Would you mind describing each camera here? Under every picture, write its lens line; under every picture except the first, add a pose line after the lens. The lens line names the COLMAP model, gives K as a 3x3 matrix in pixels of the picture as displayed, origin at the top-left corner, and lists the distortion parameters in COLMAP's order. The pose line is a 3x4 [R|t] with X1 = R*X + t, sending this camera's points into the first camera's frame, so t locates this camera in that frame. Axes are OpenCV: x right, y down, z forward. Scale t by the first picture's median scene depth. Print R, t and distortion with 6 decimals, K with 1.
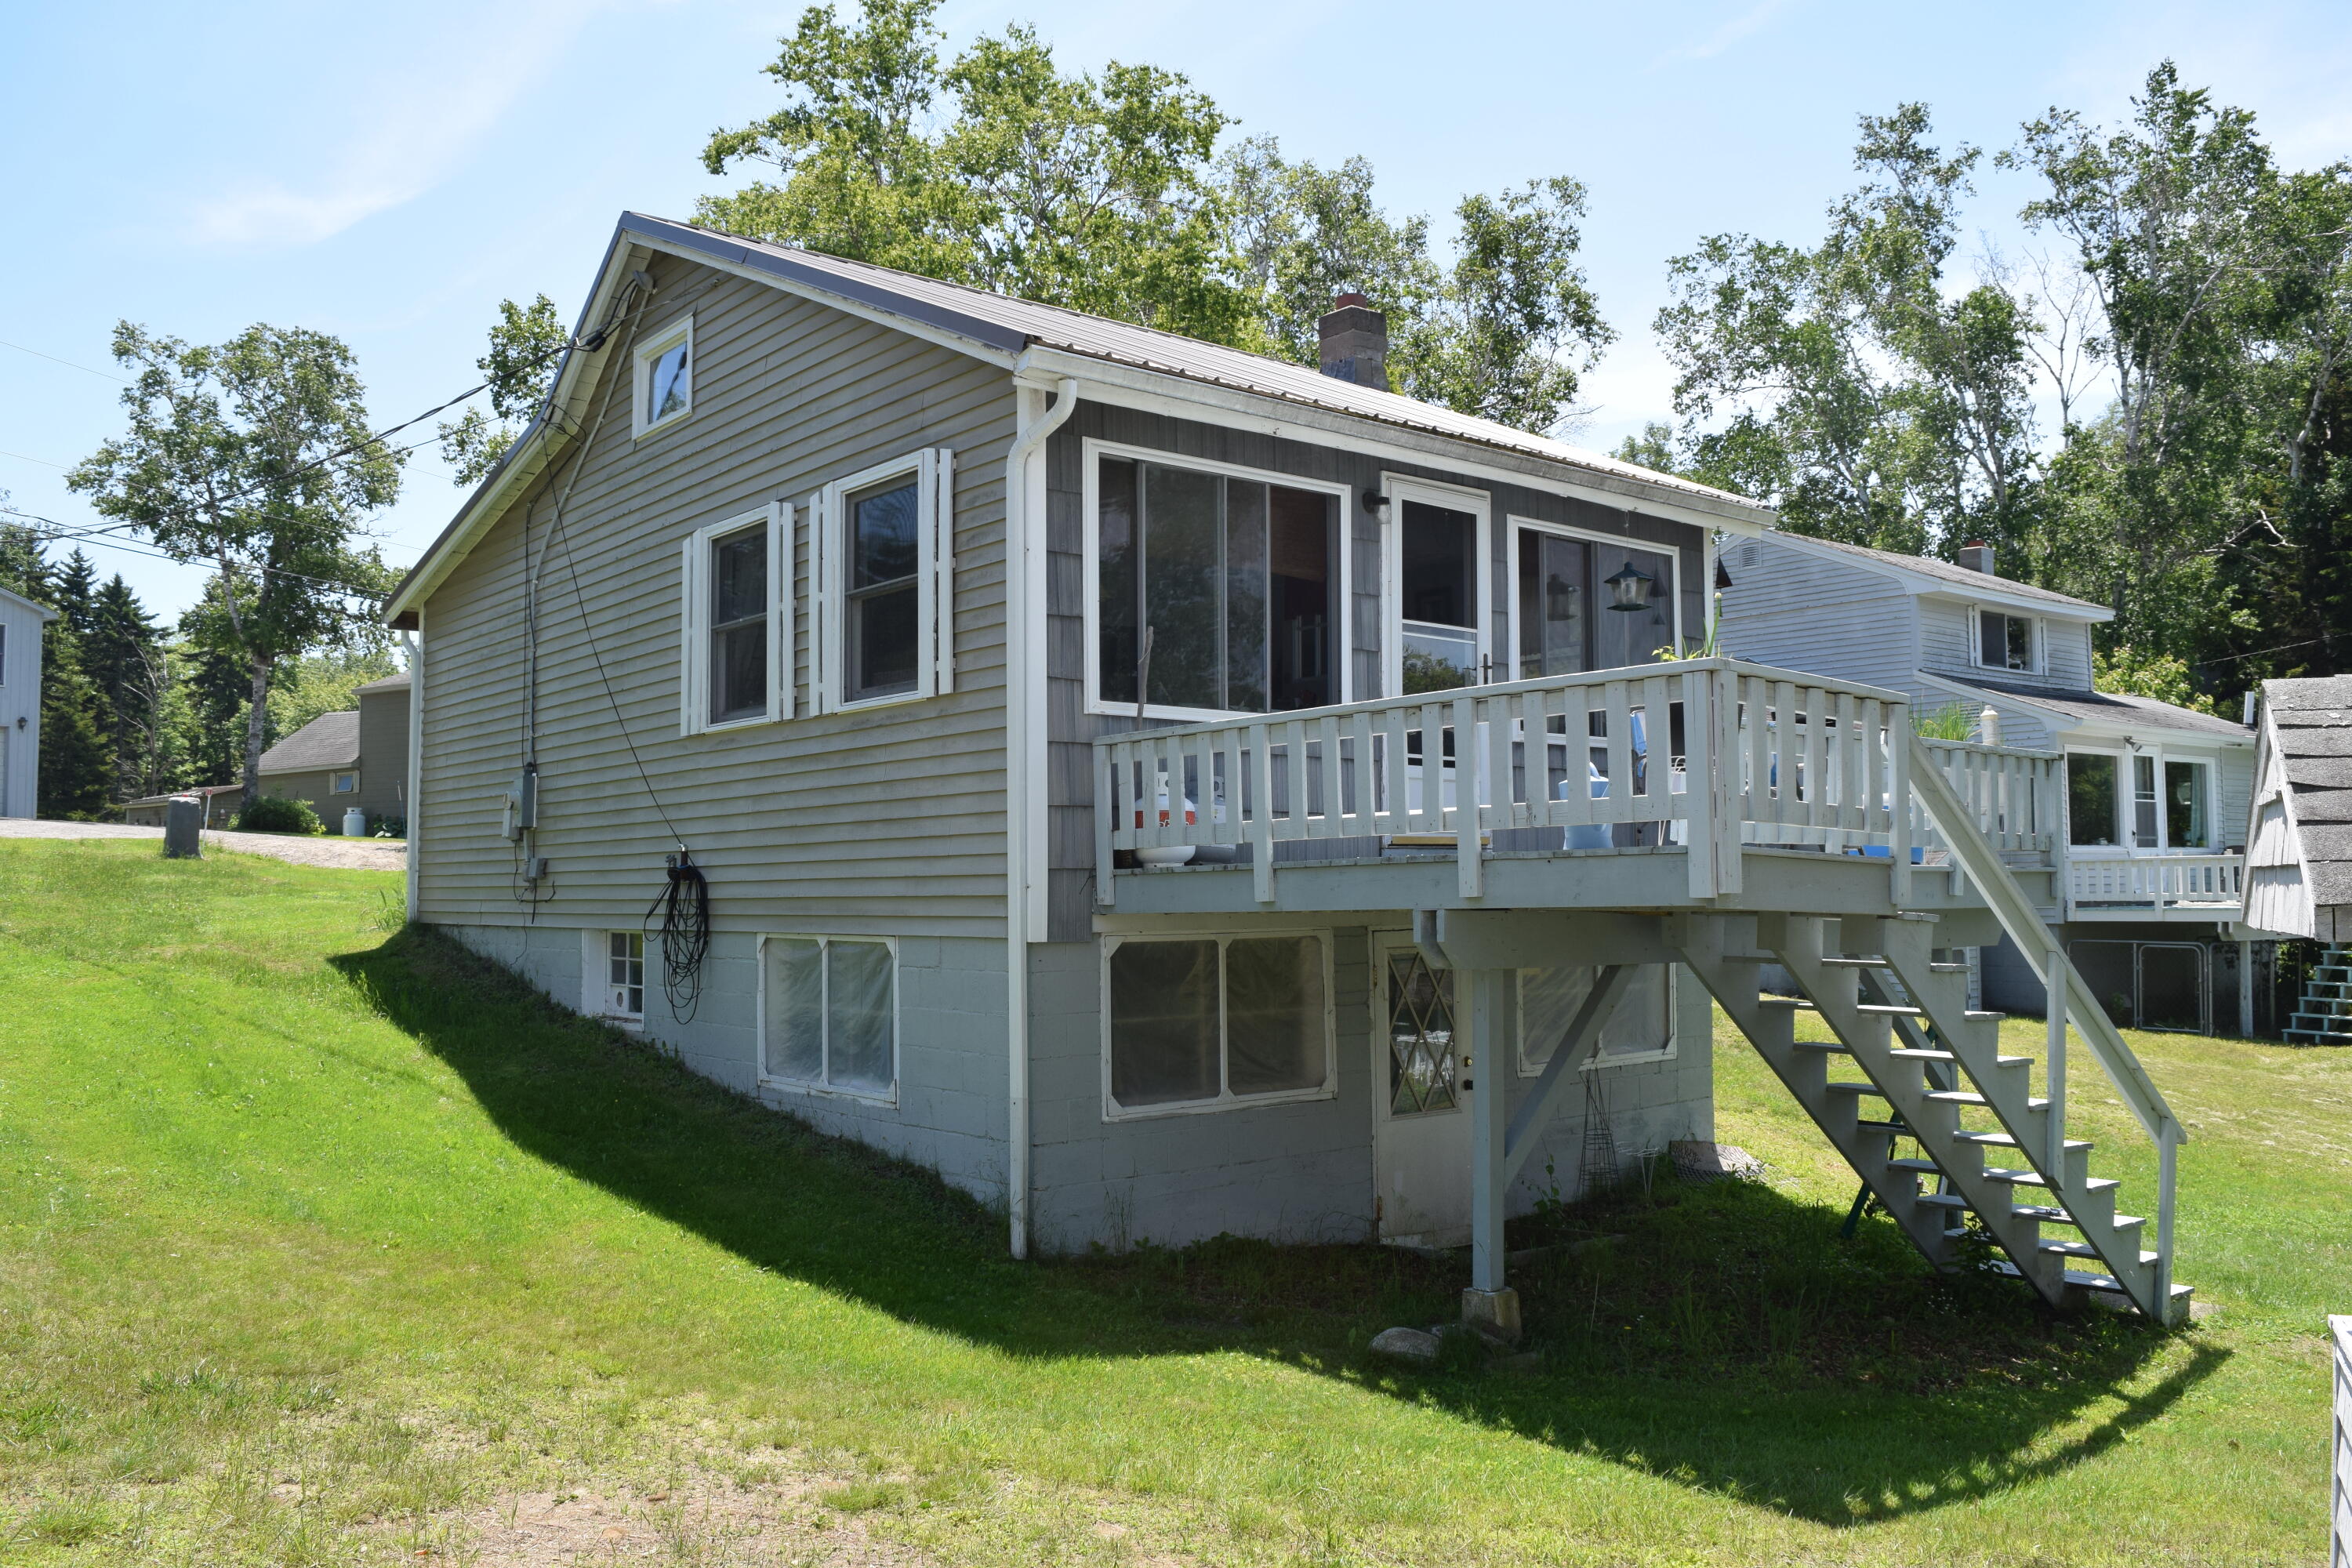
lens RADIAL K [[1836.9, 0, 1176.0], [0, 1836.9, 784.0], [0, 0, 1]] dist [-0.080617, 0.008309]
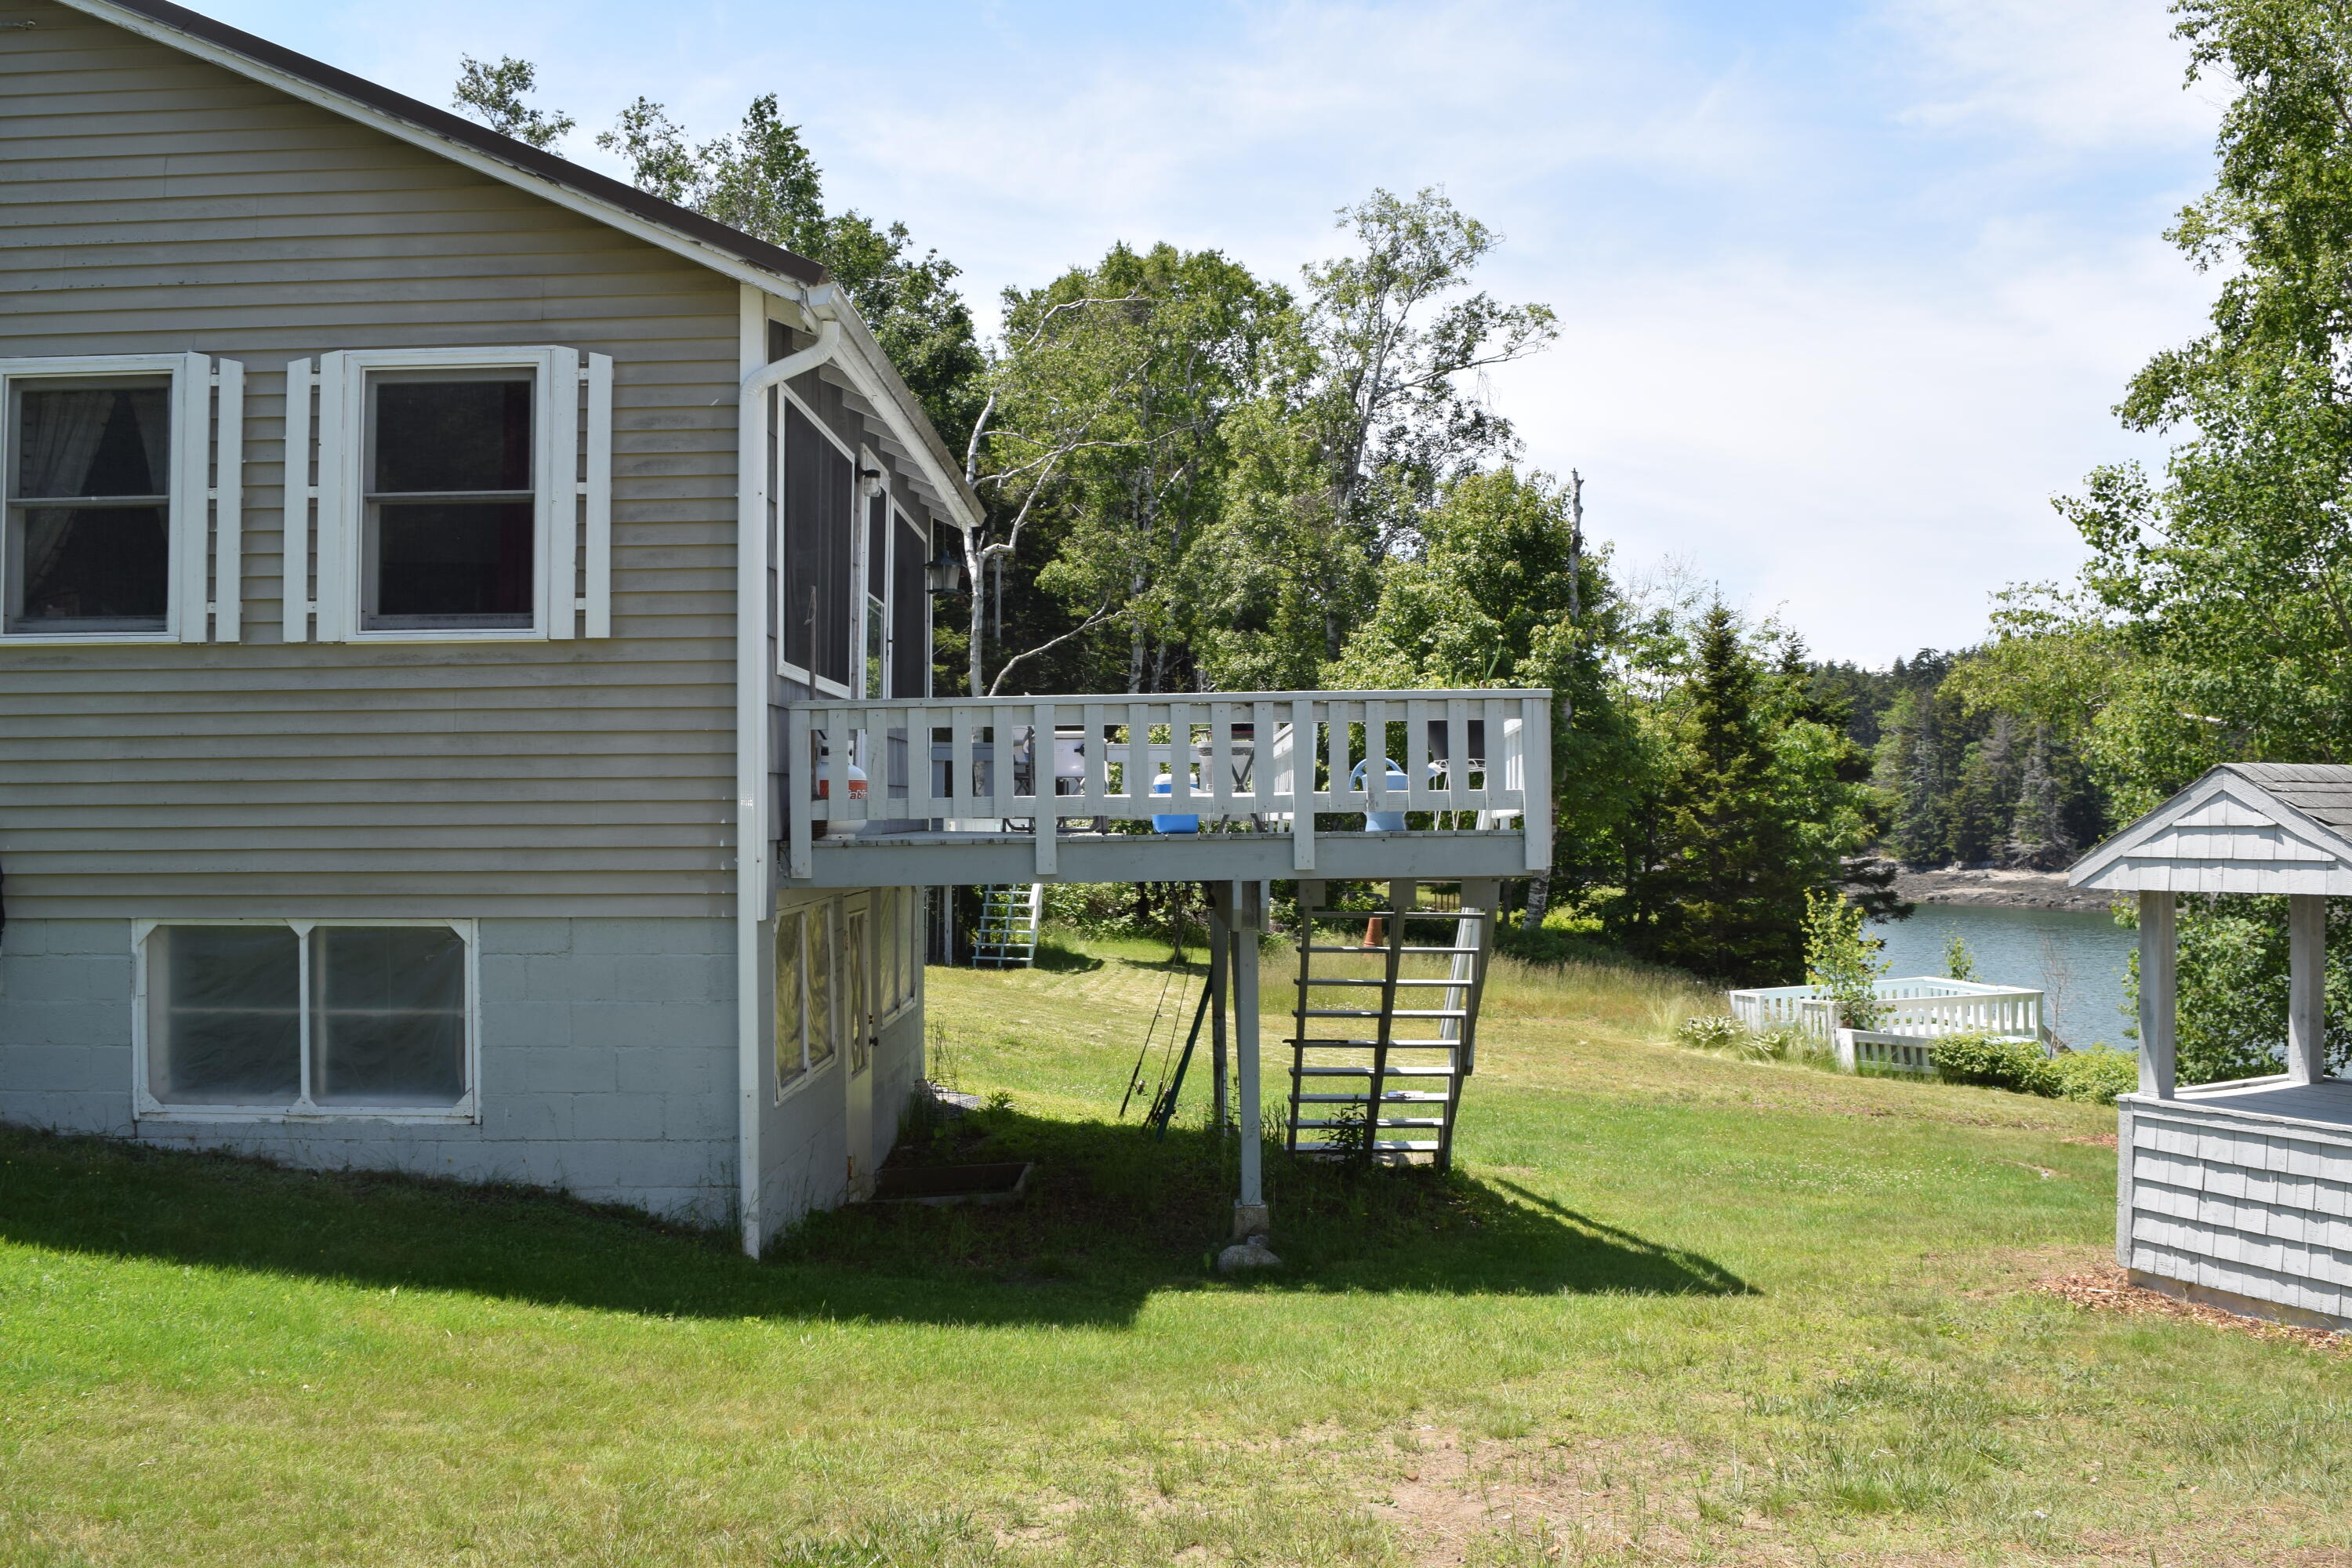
lens RADIAL K [[1849.3, 0, 1174.0], [0, 1849.3, 770.8], [0, 0, 1]] dist [-0.097172, 0.023226]
pose [[0.638125, 0.024391, 0.769546, -0.446969], [-0.045171, 0.998962, 0.005795, -0.002865], [-0.768606, -0.038460, 0.638565, 0.172657]]
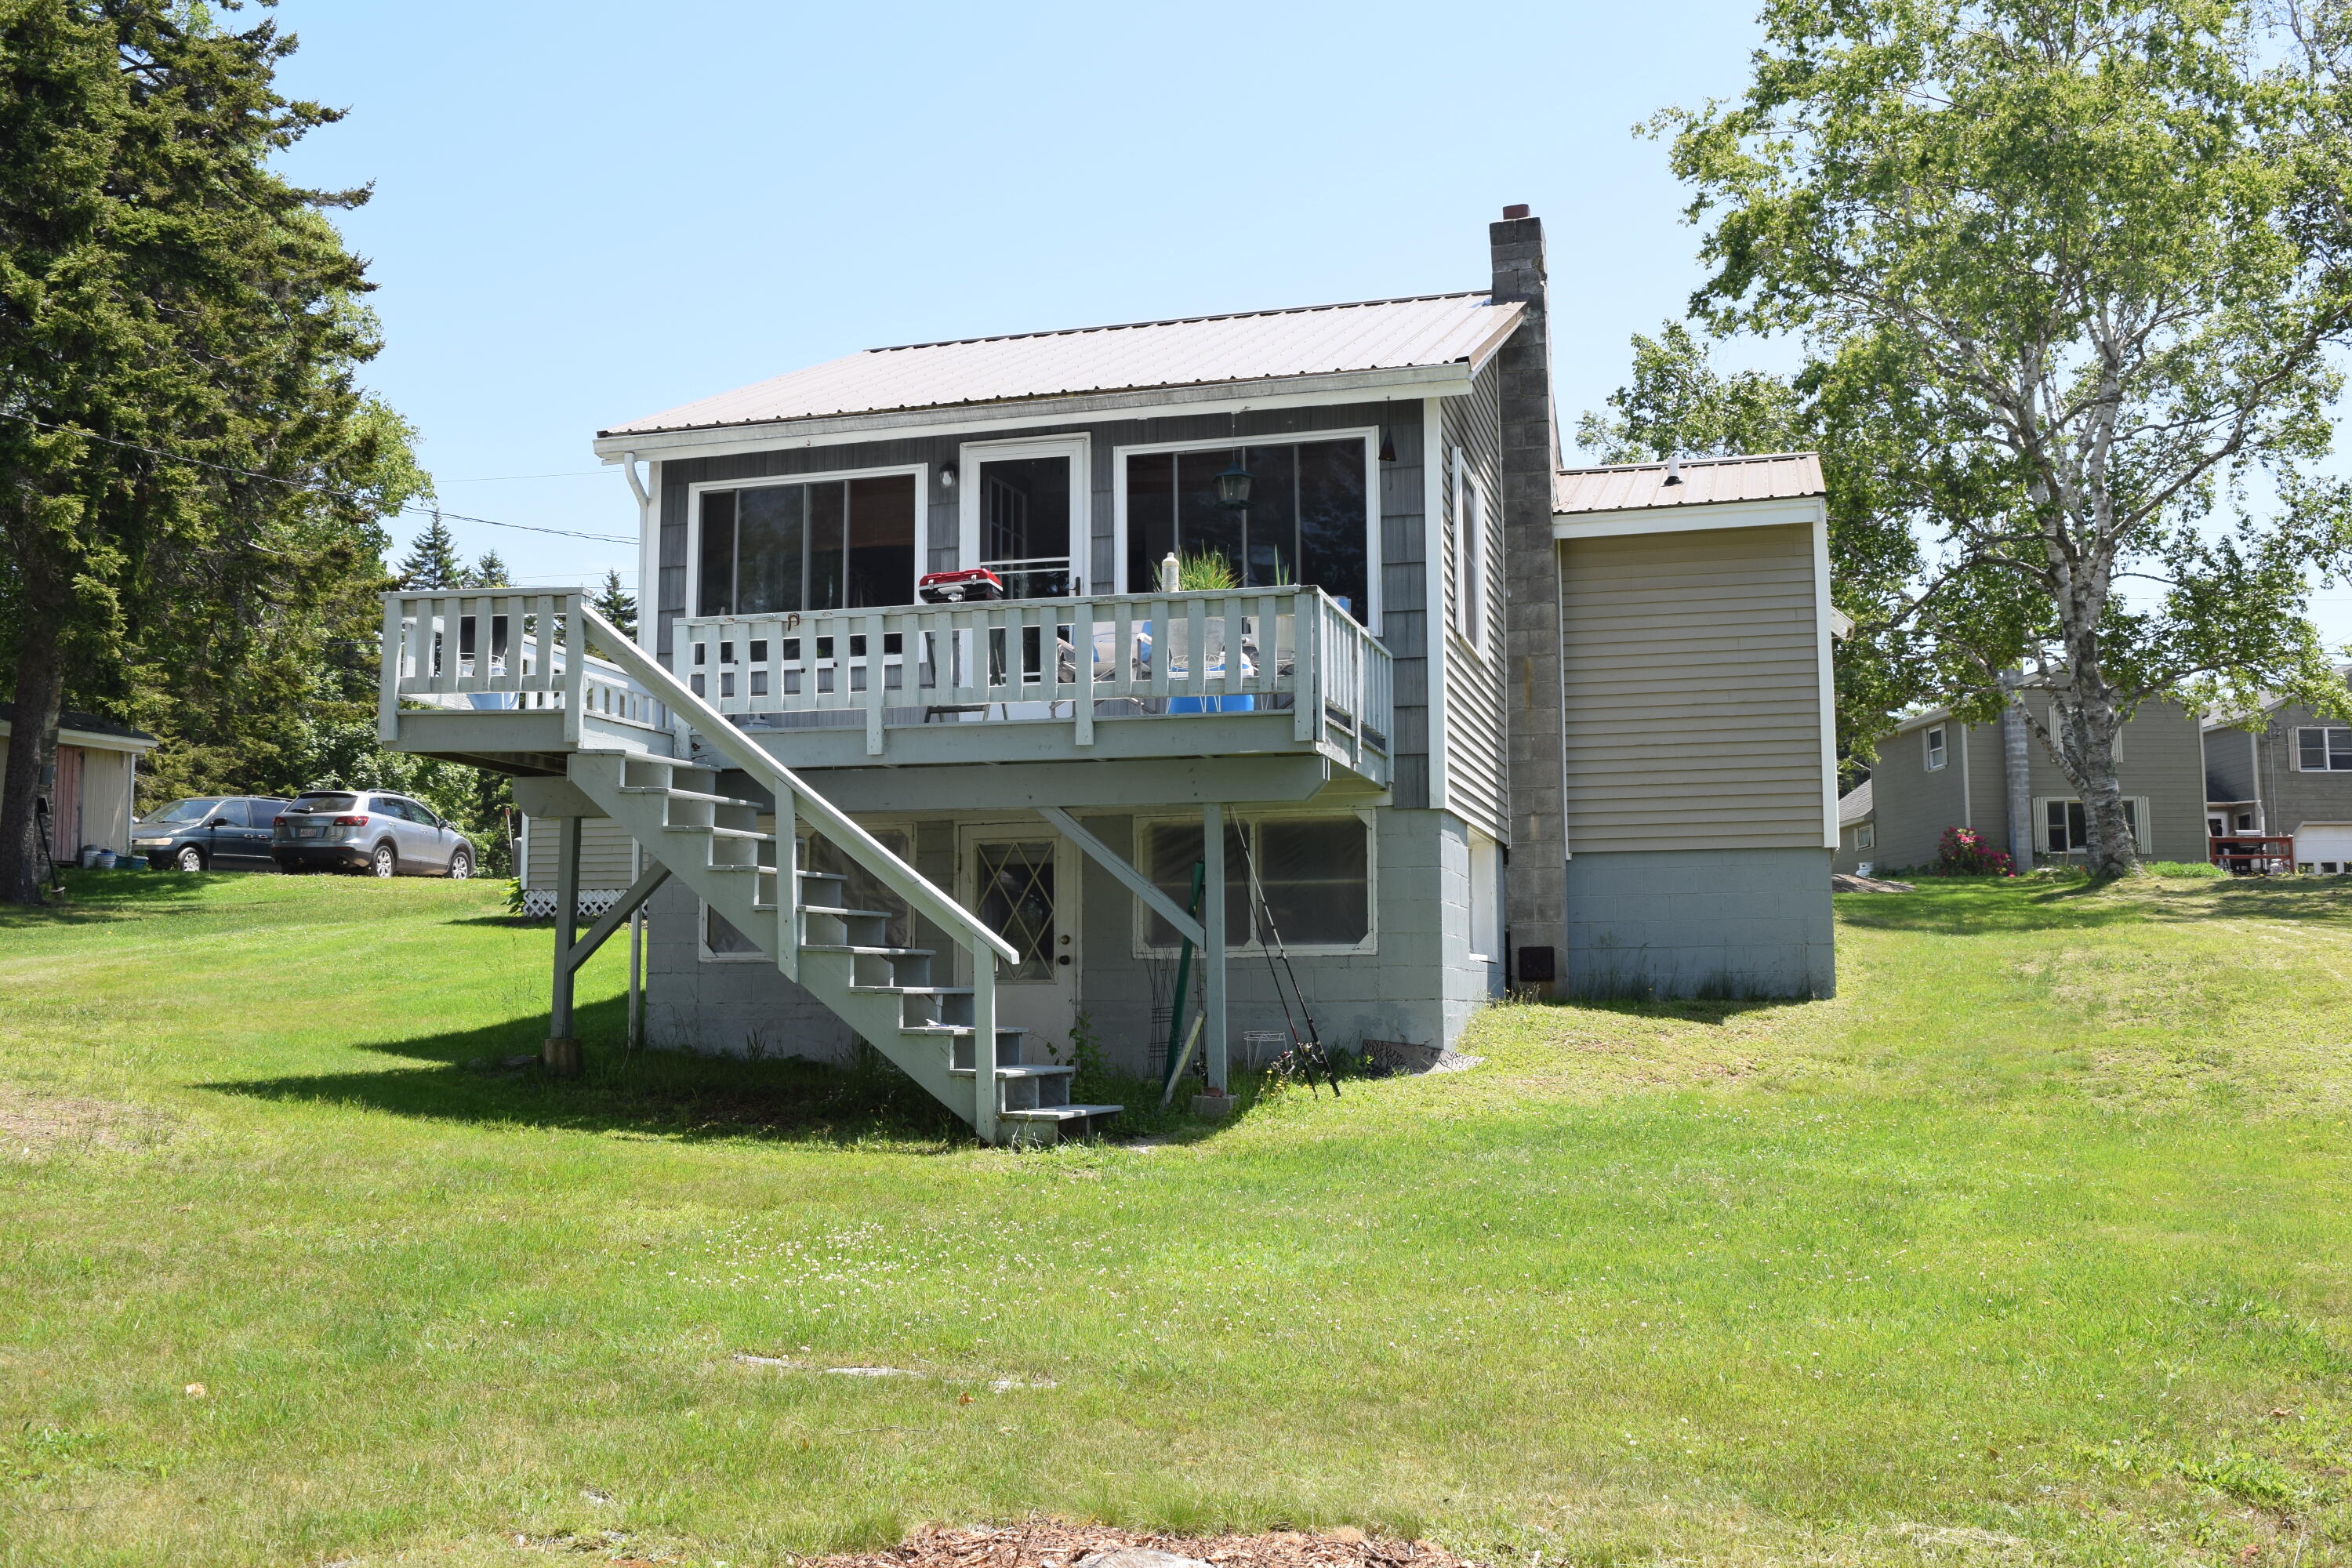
lens RADIAL K [[2158.0, 0, 1175.5], [0, 2158.0, 739.6], [0, 0, 1]] dist [-0.061791, -0.000548]
pose [[0.567789, -0.093887, -0.817803, 1.075505], [0.047953, 0.995560, -0.081001, 0.116637], [0.821776, 0.006775, 0.569770, 0.249984]]
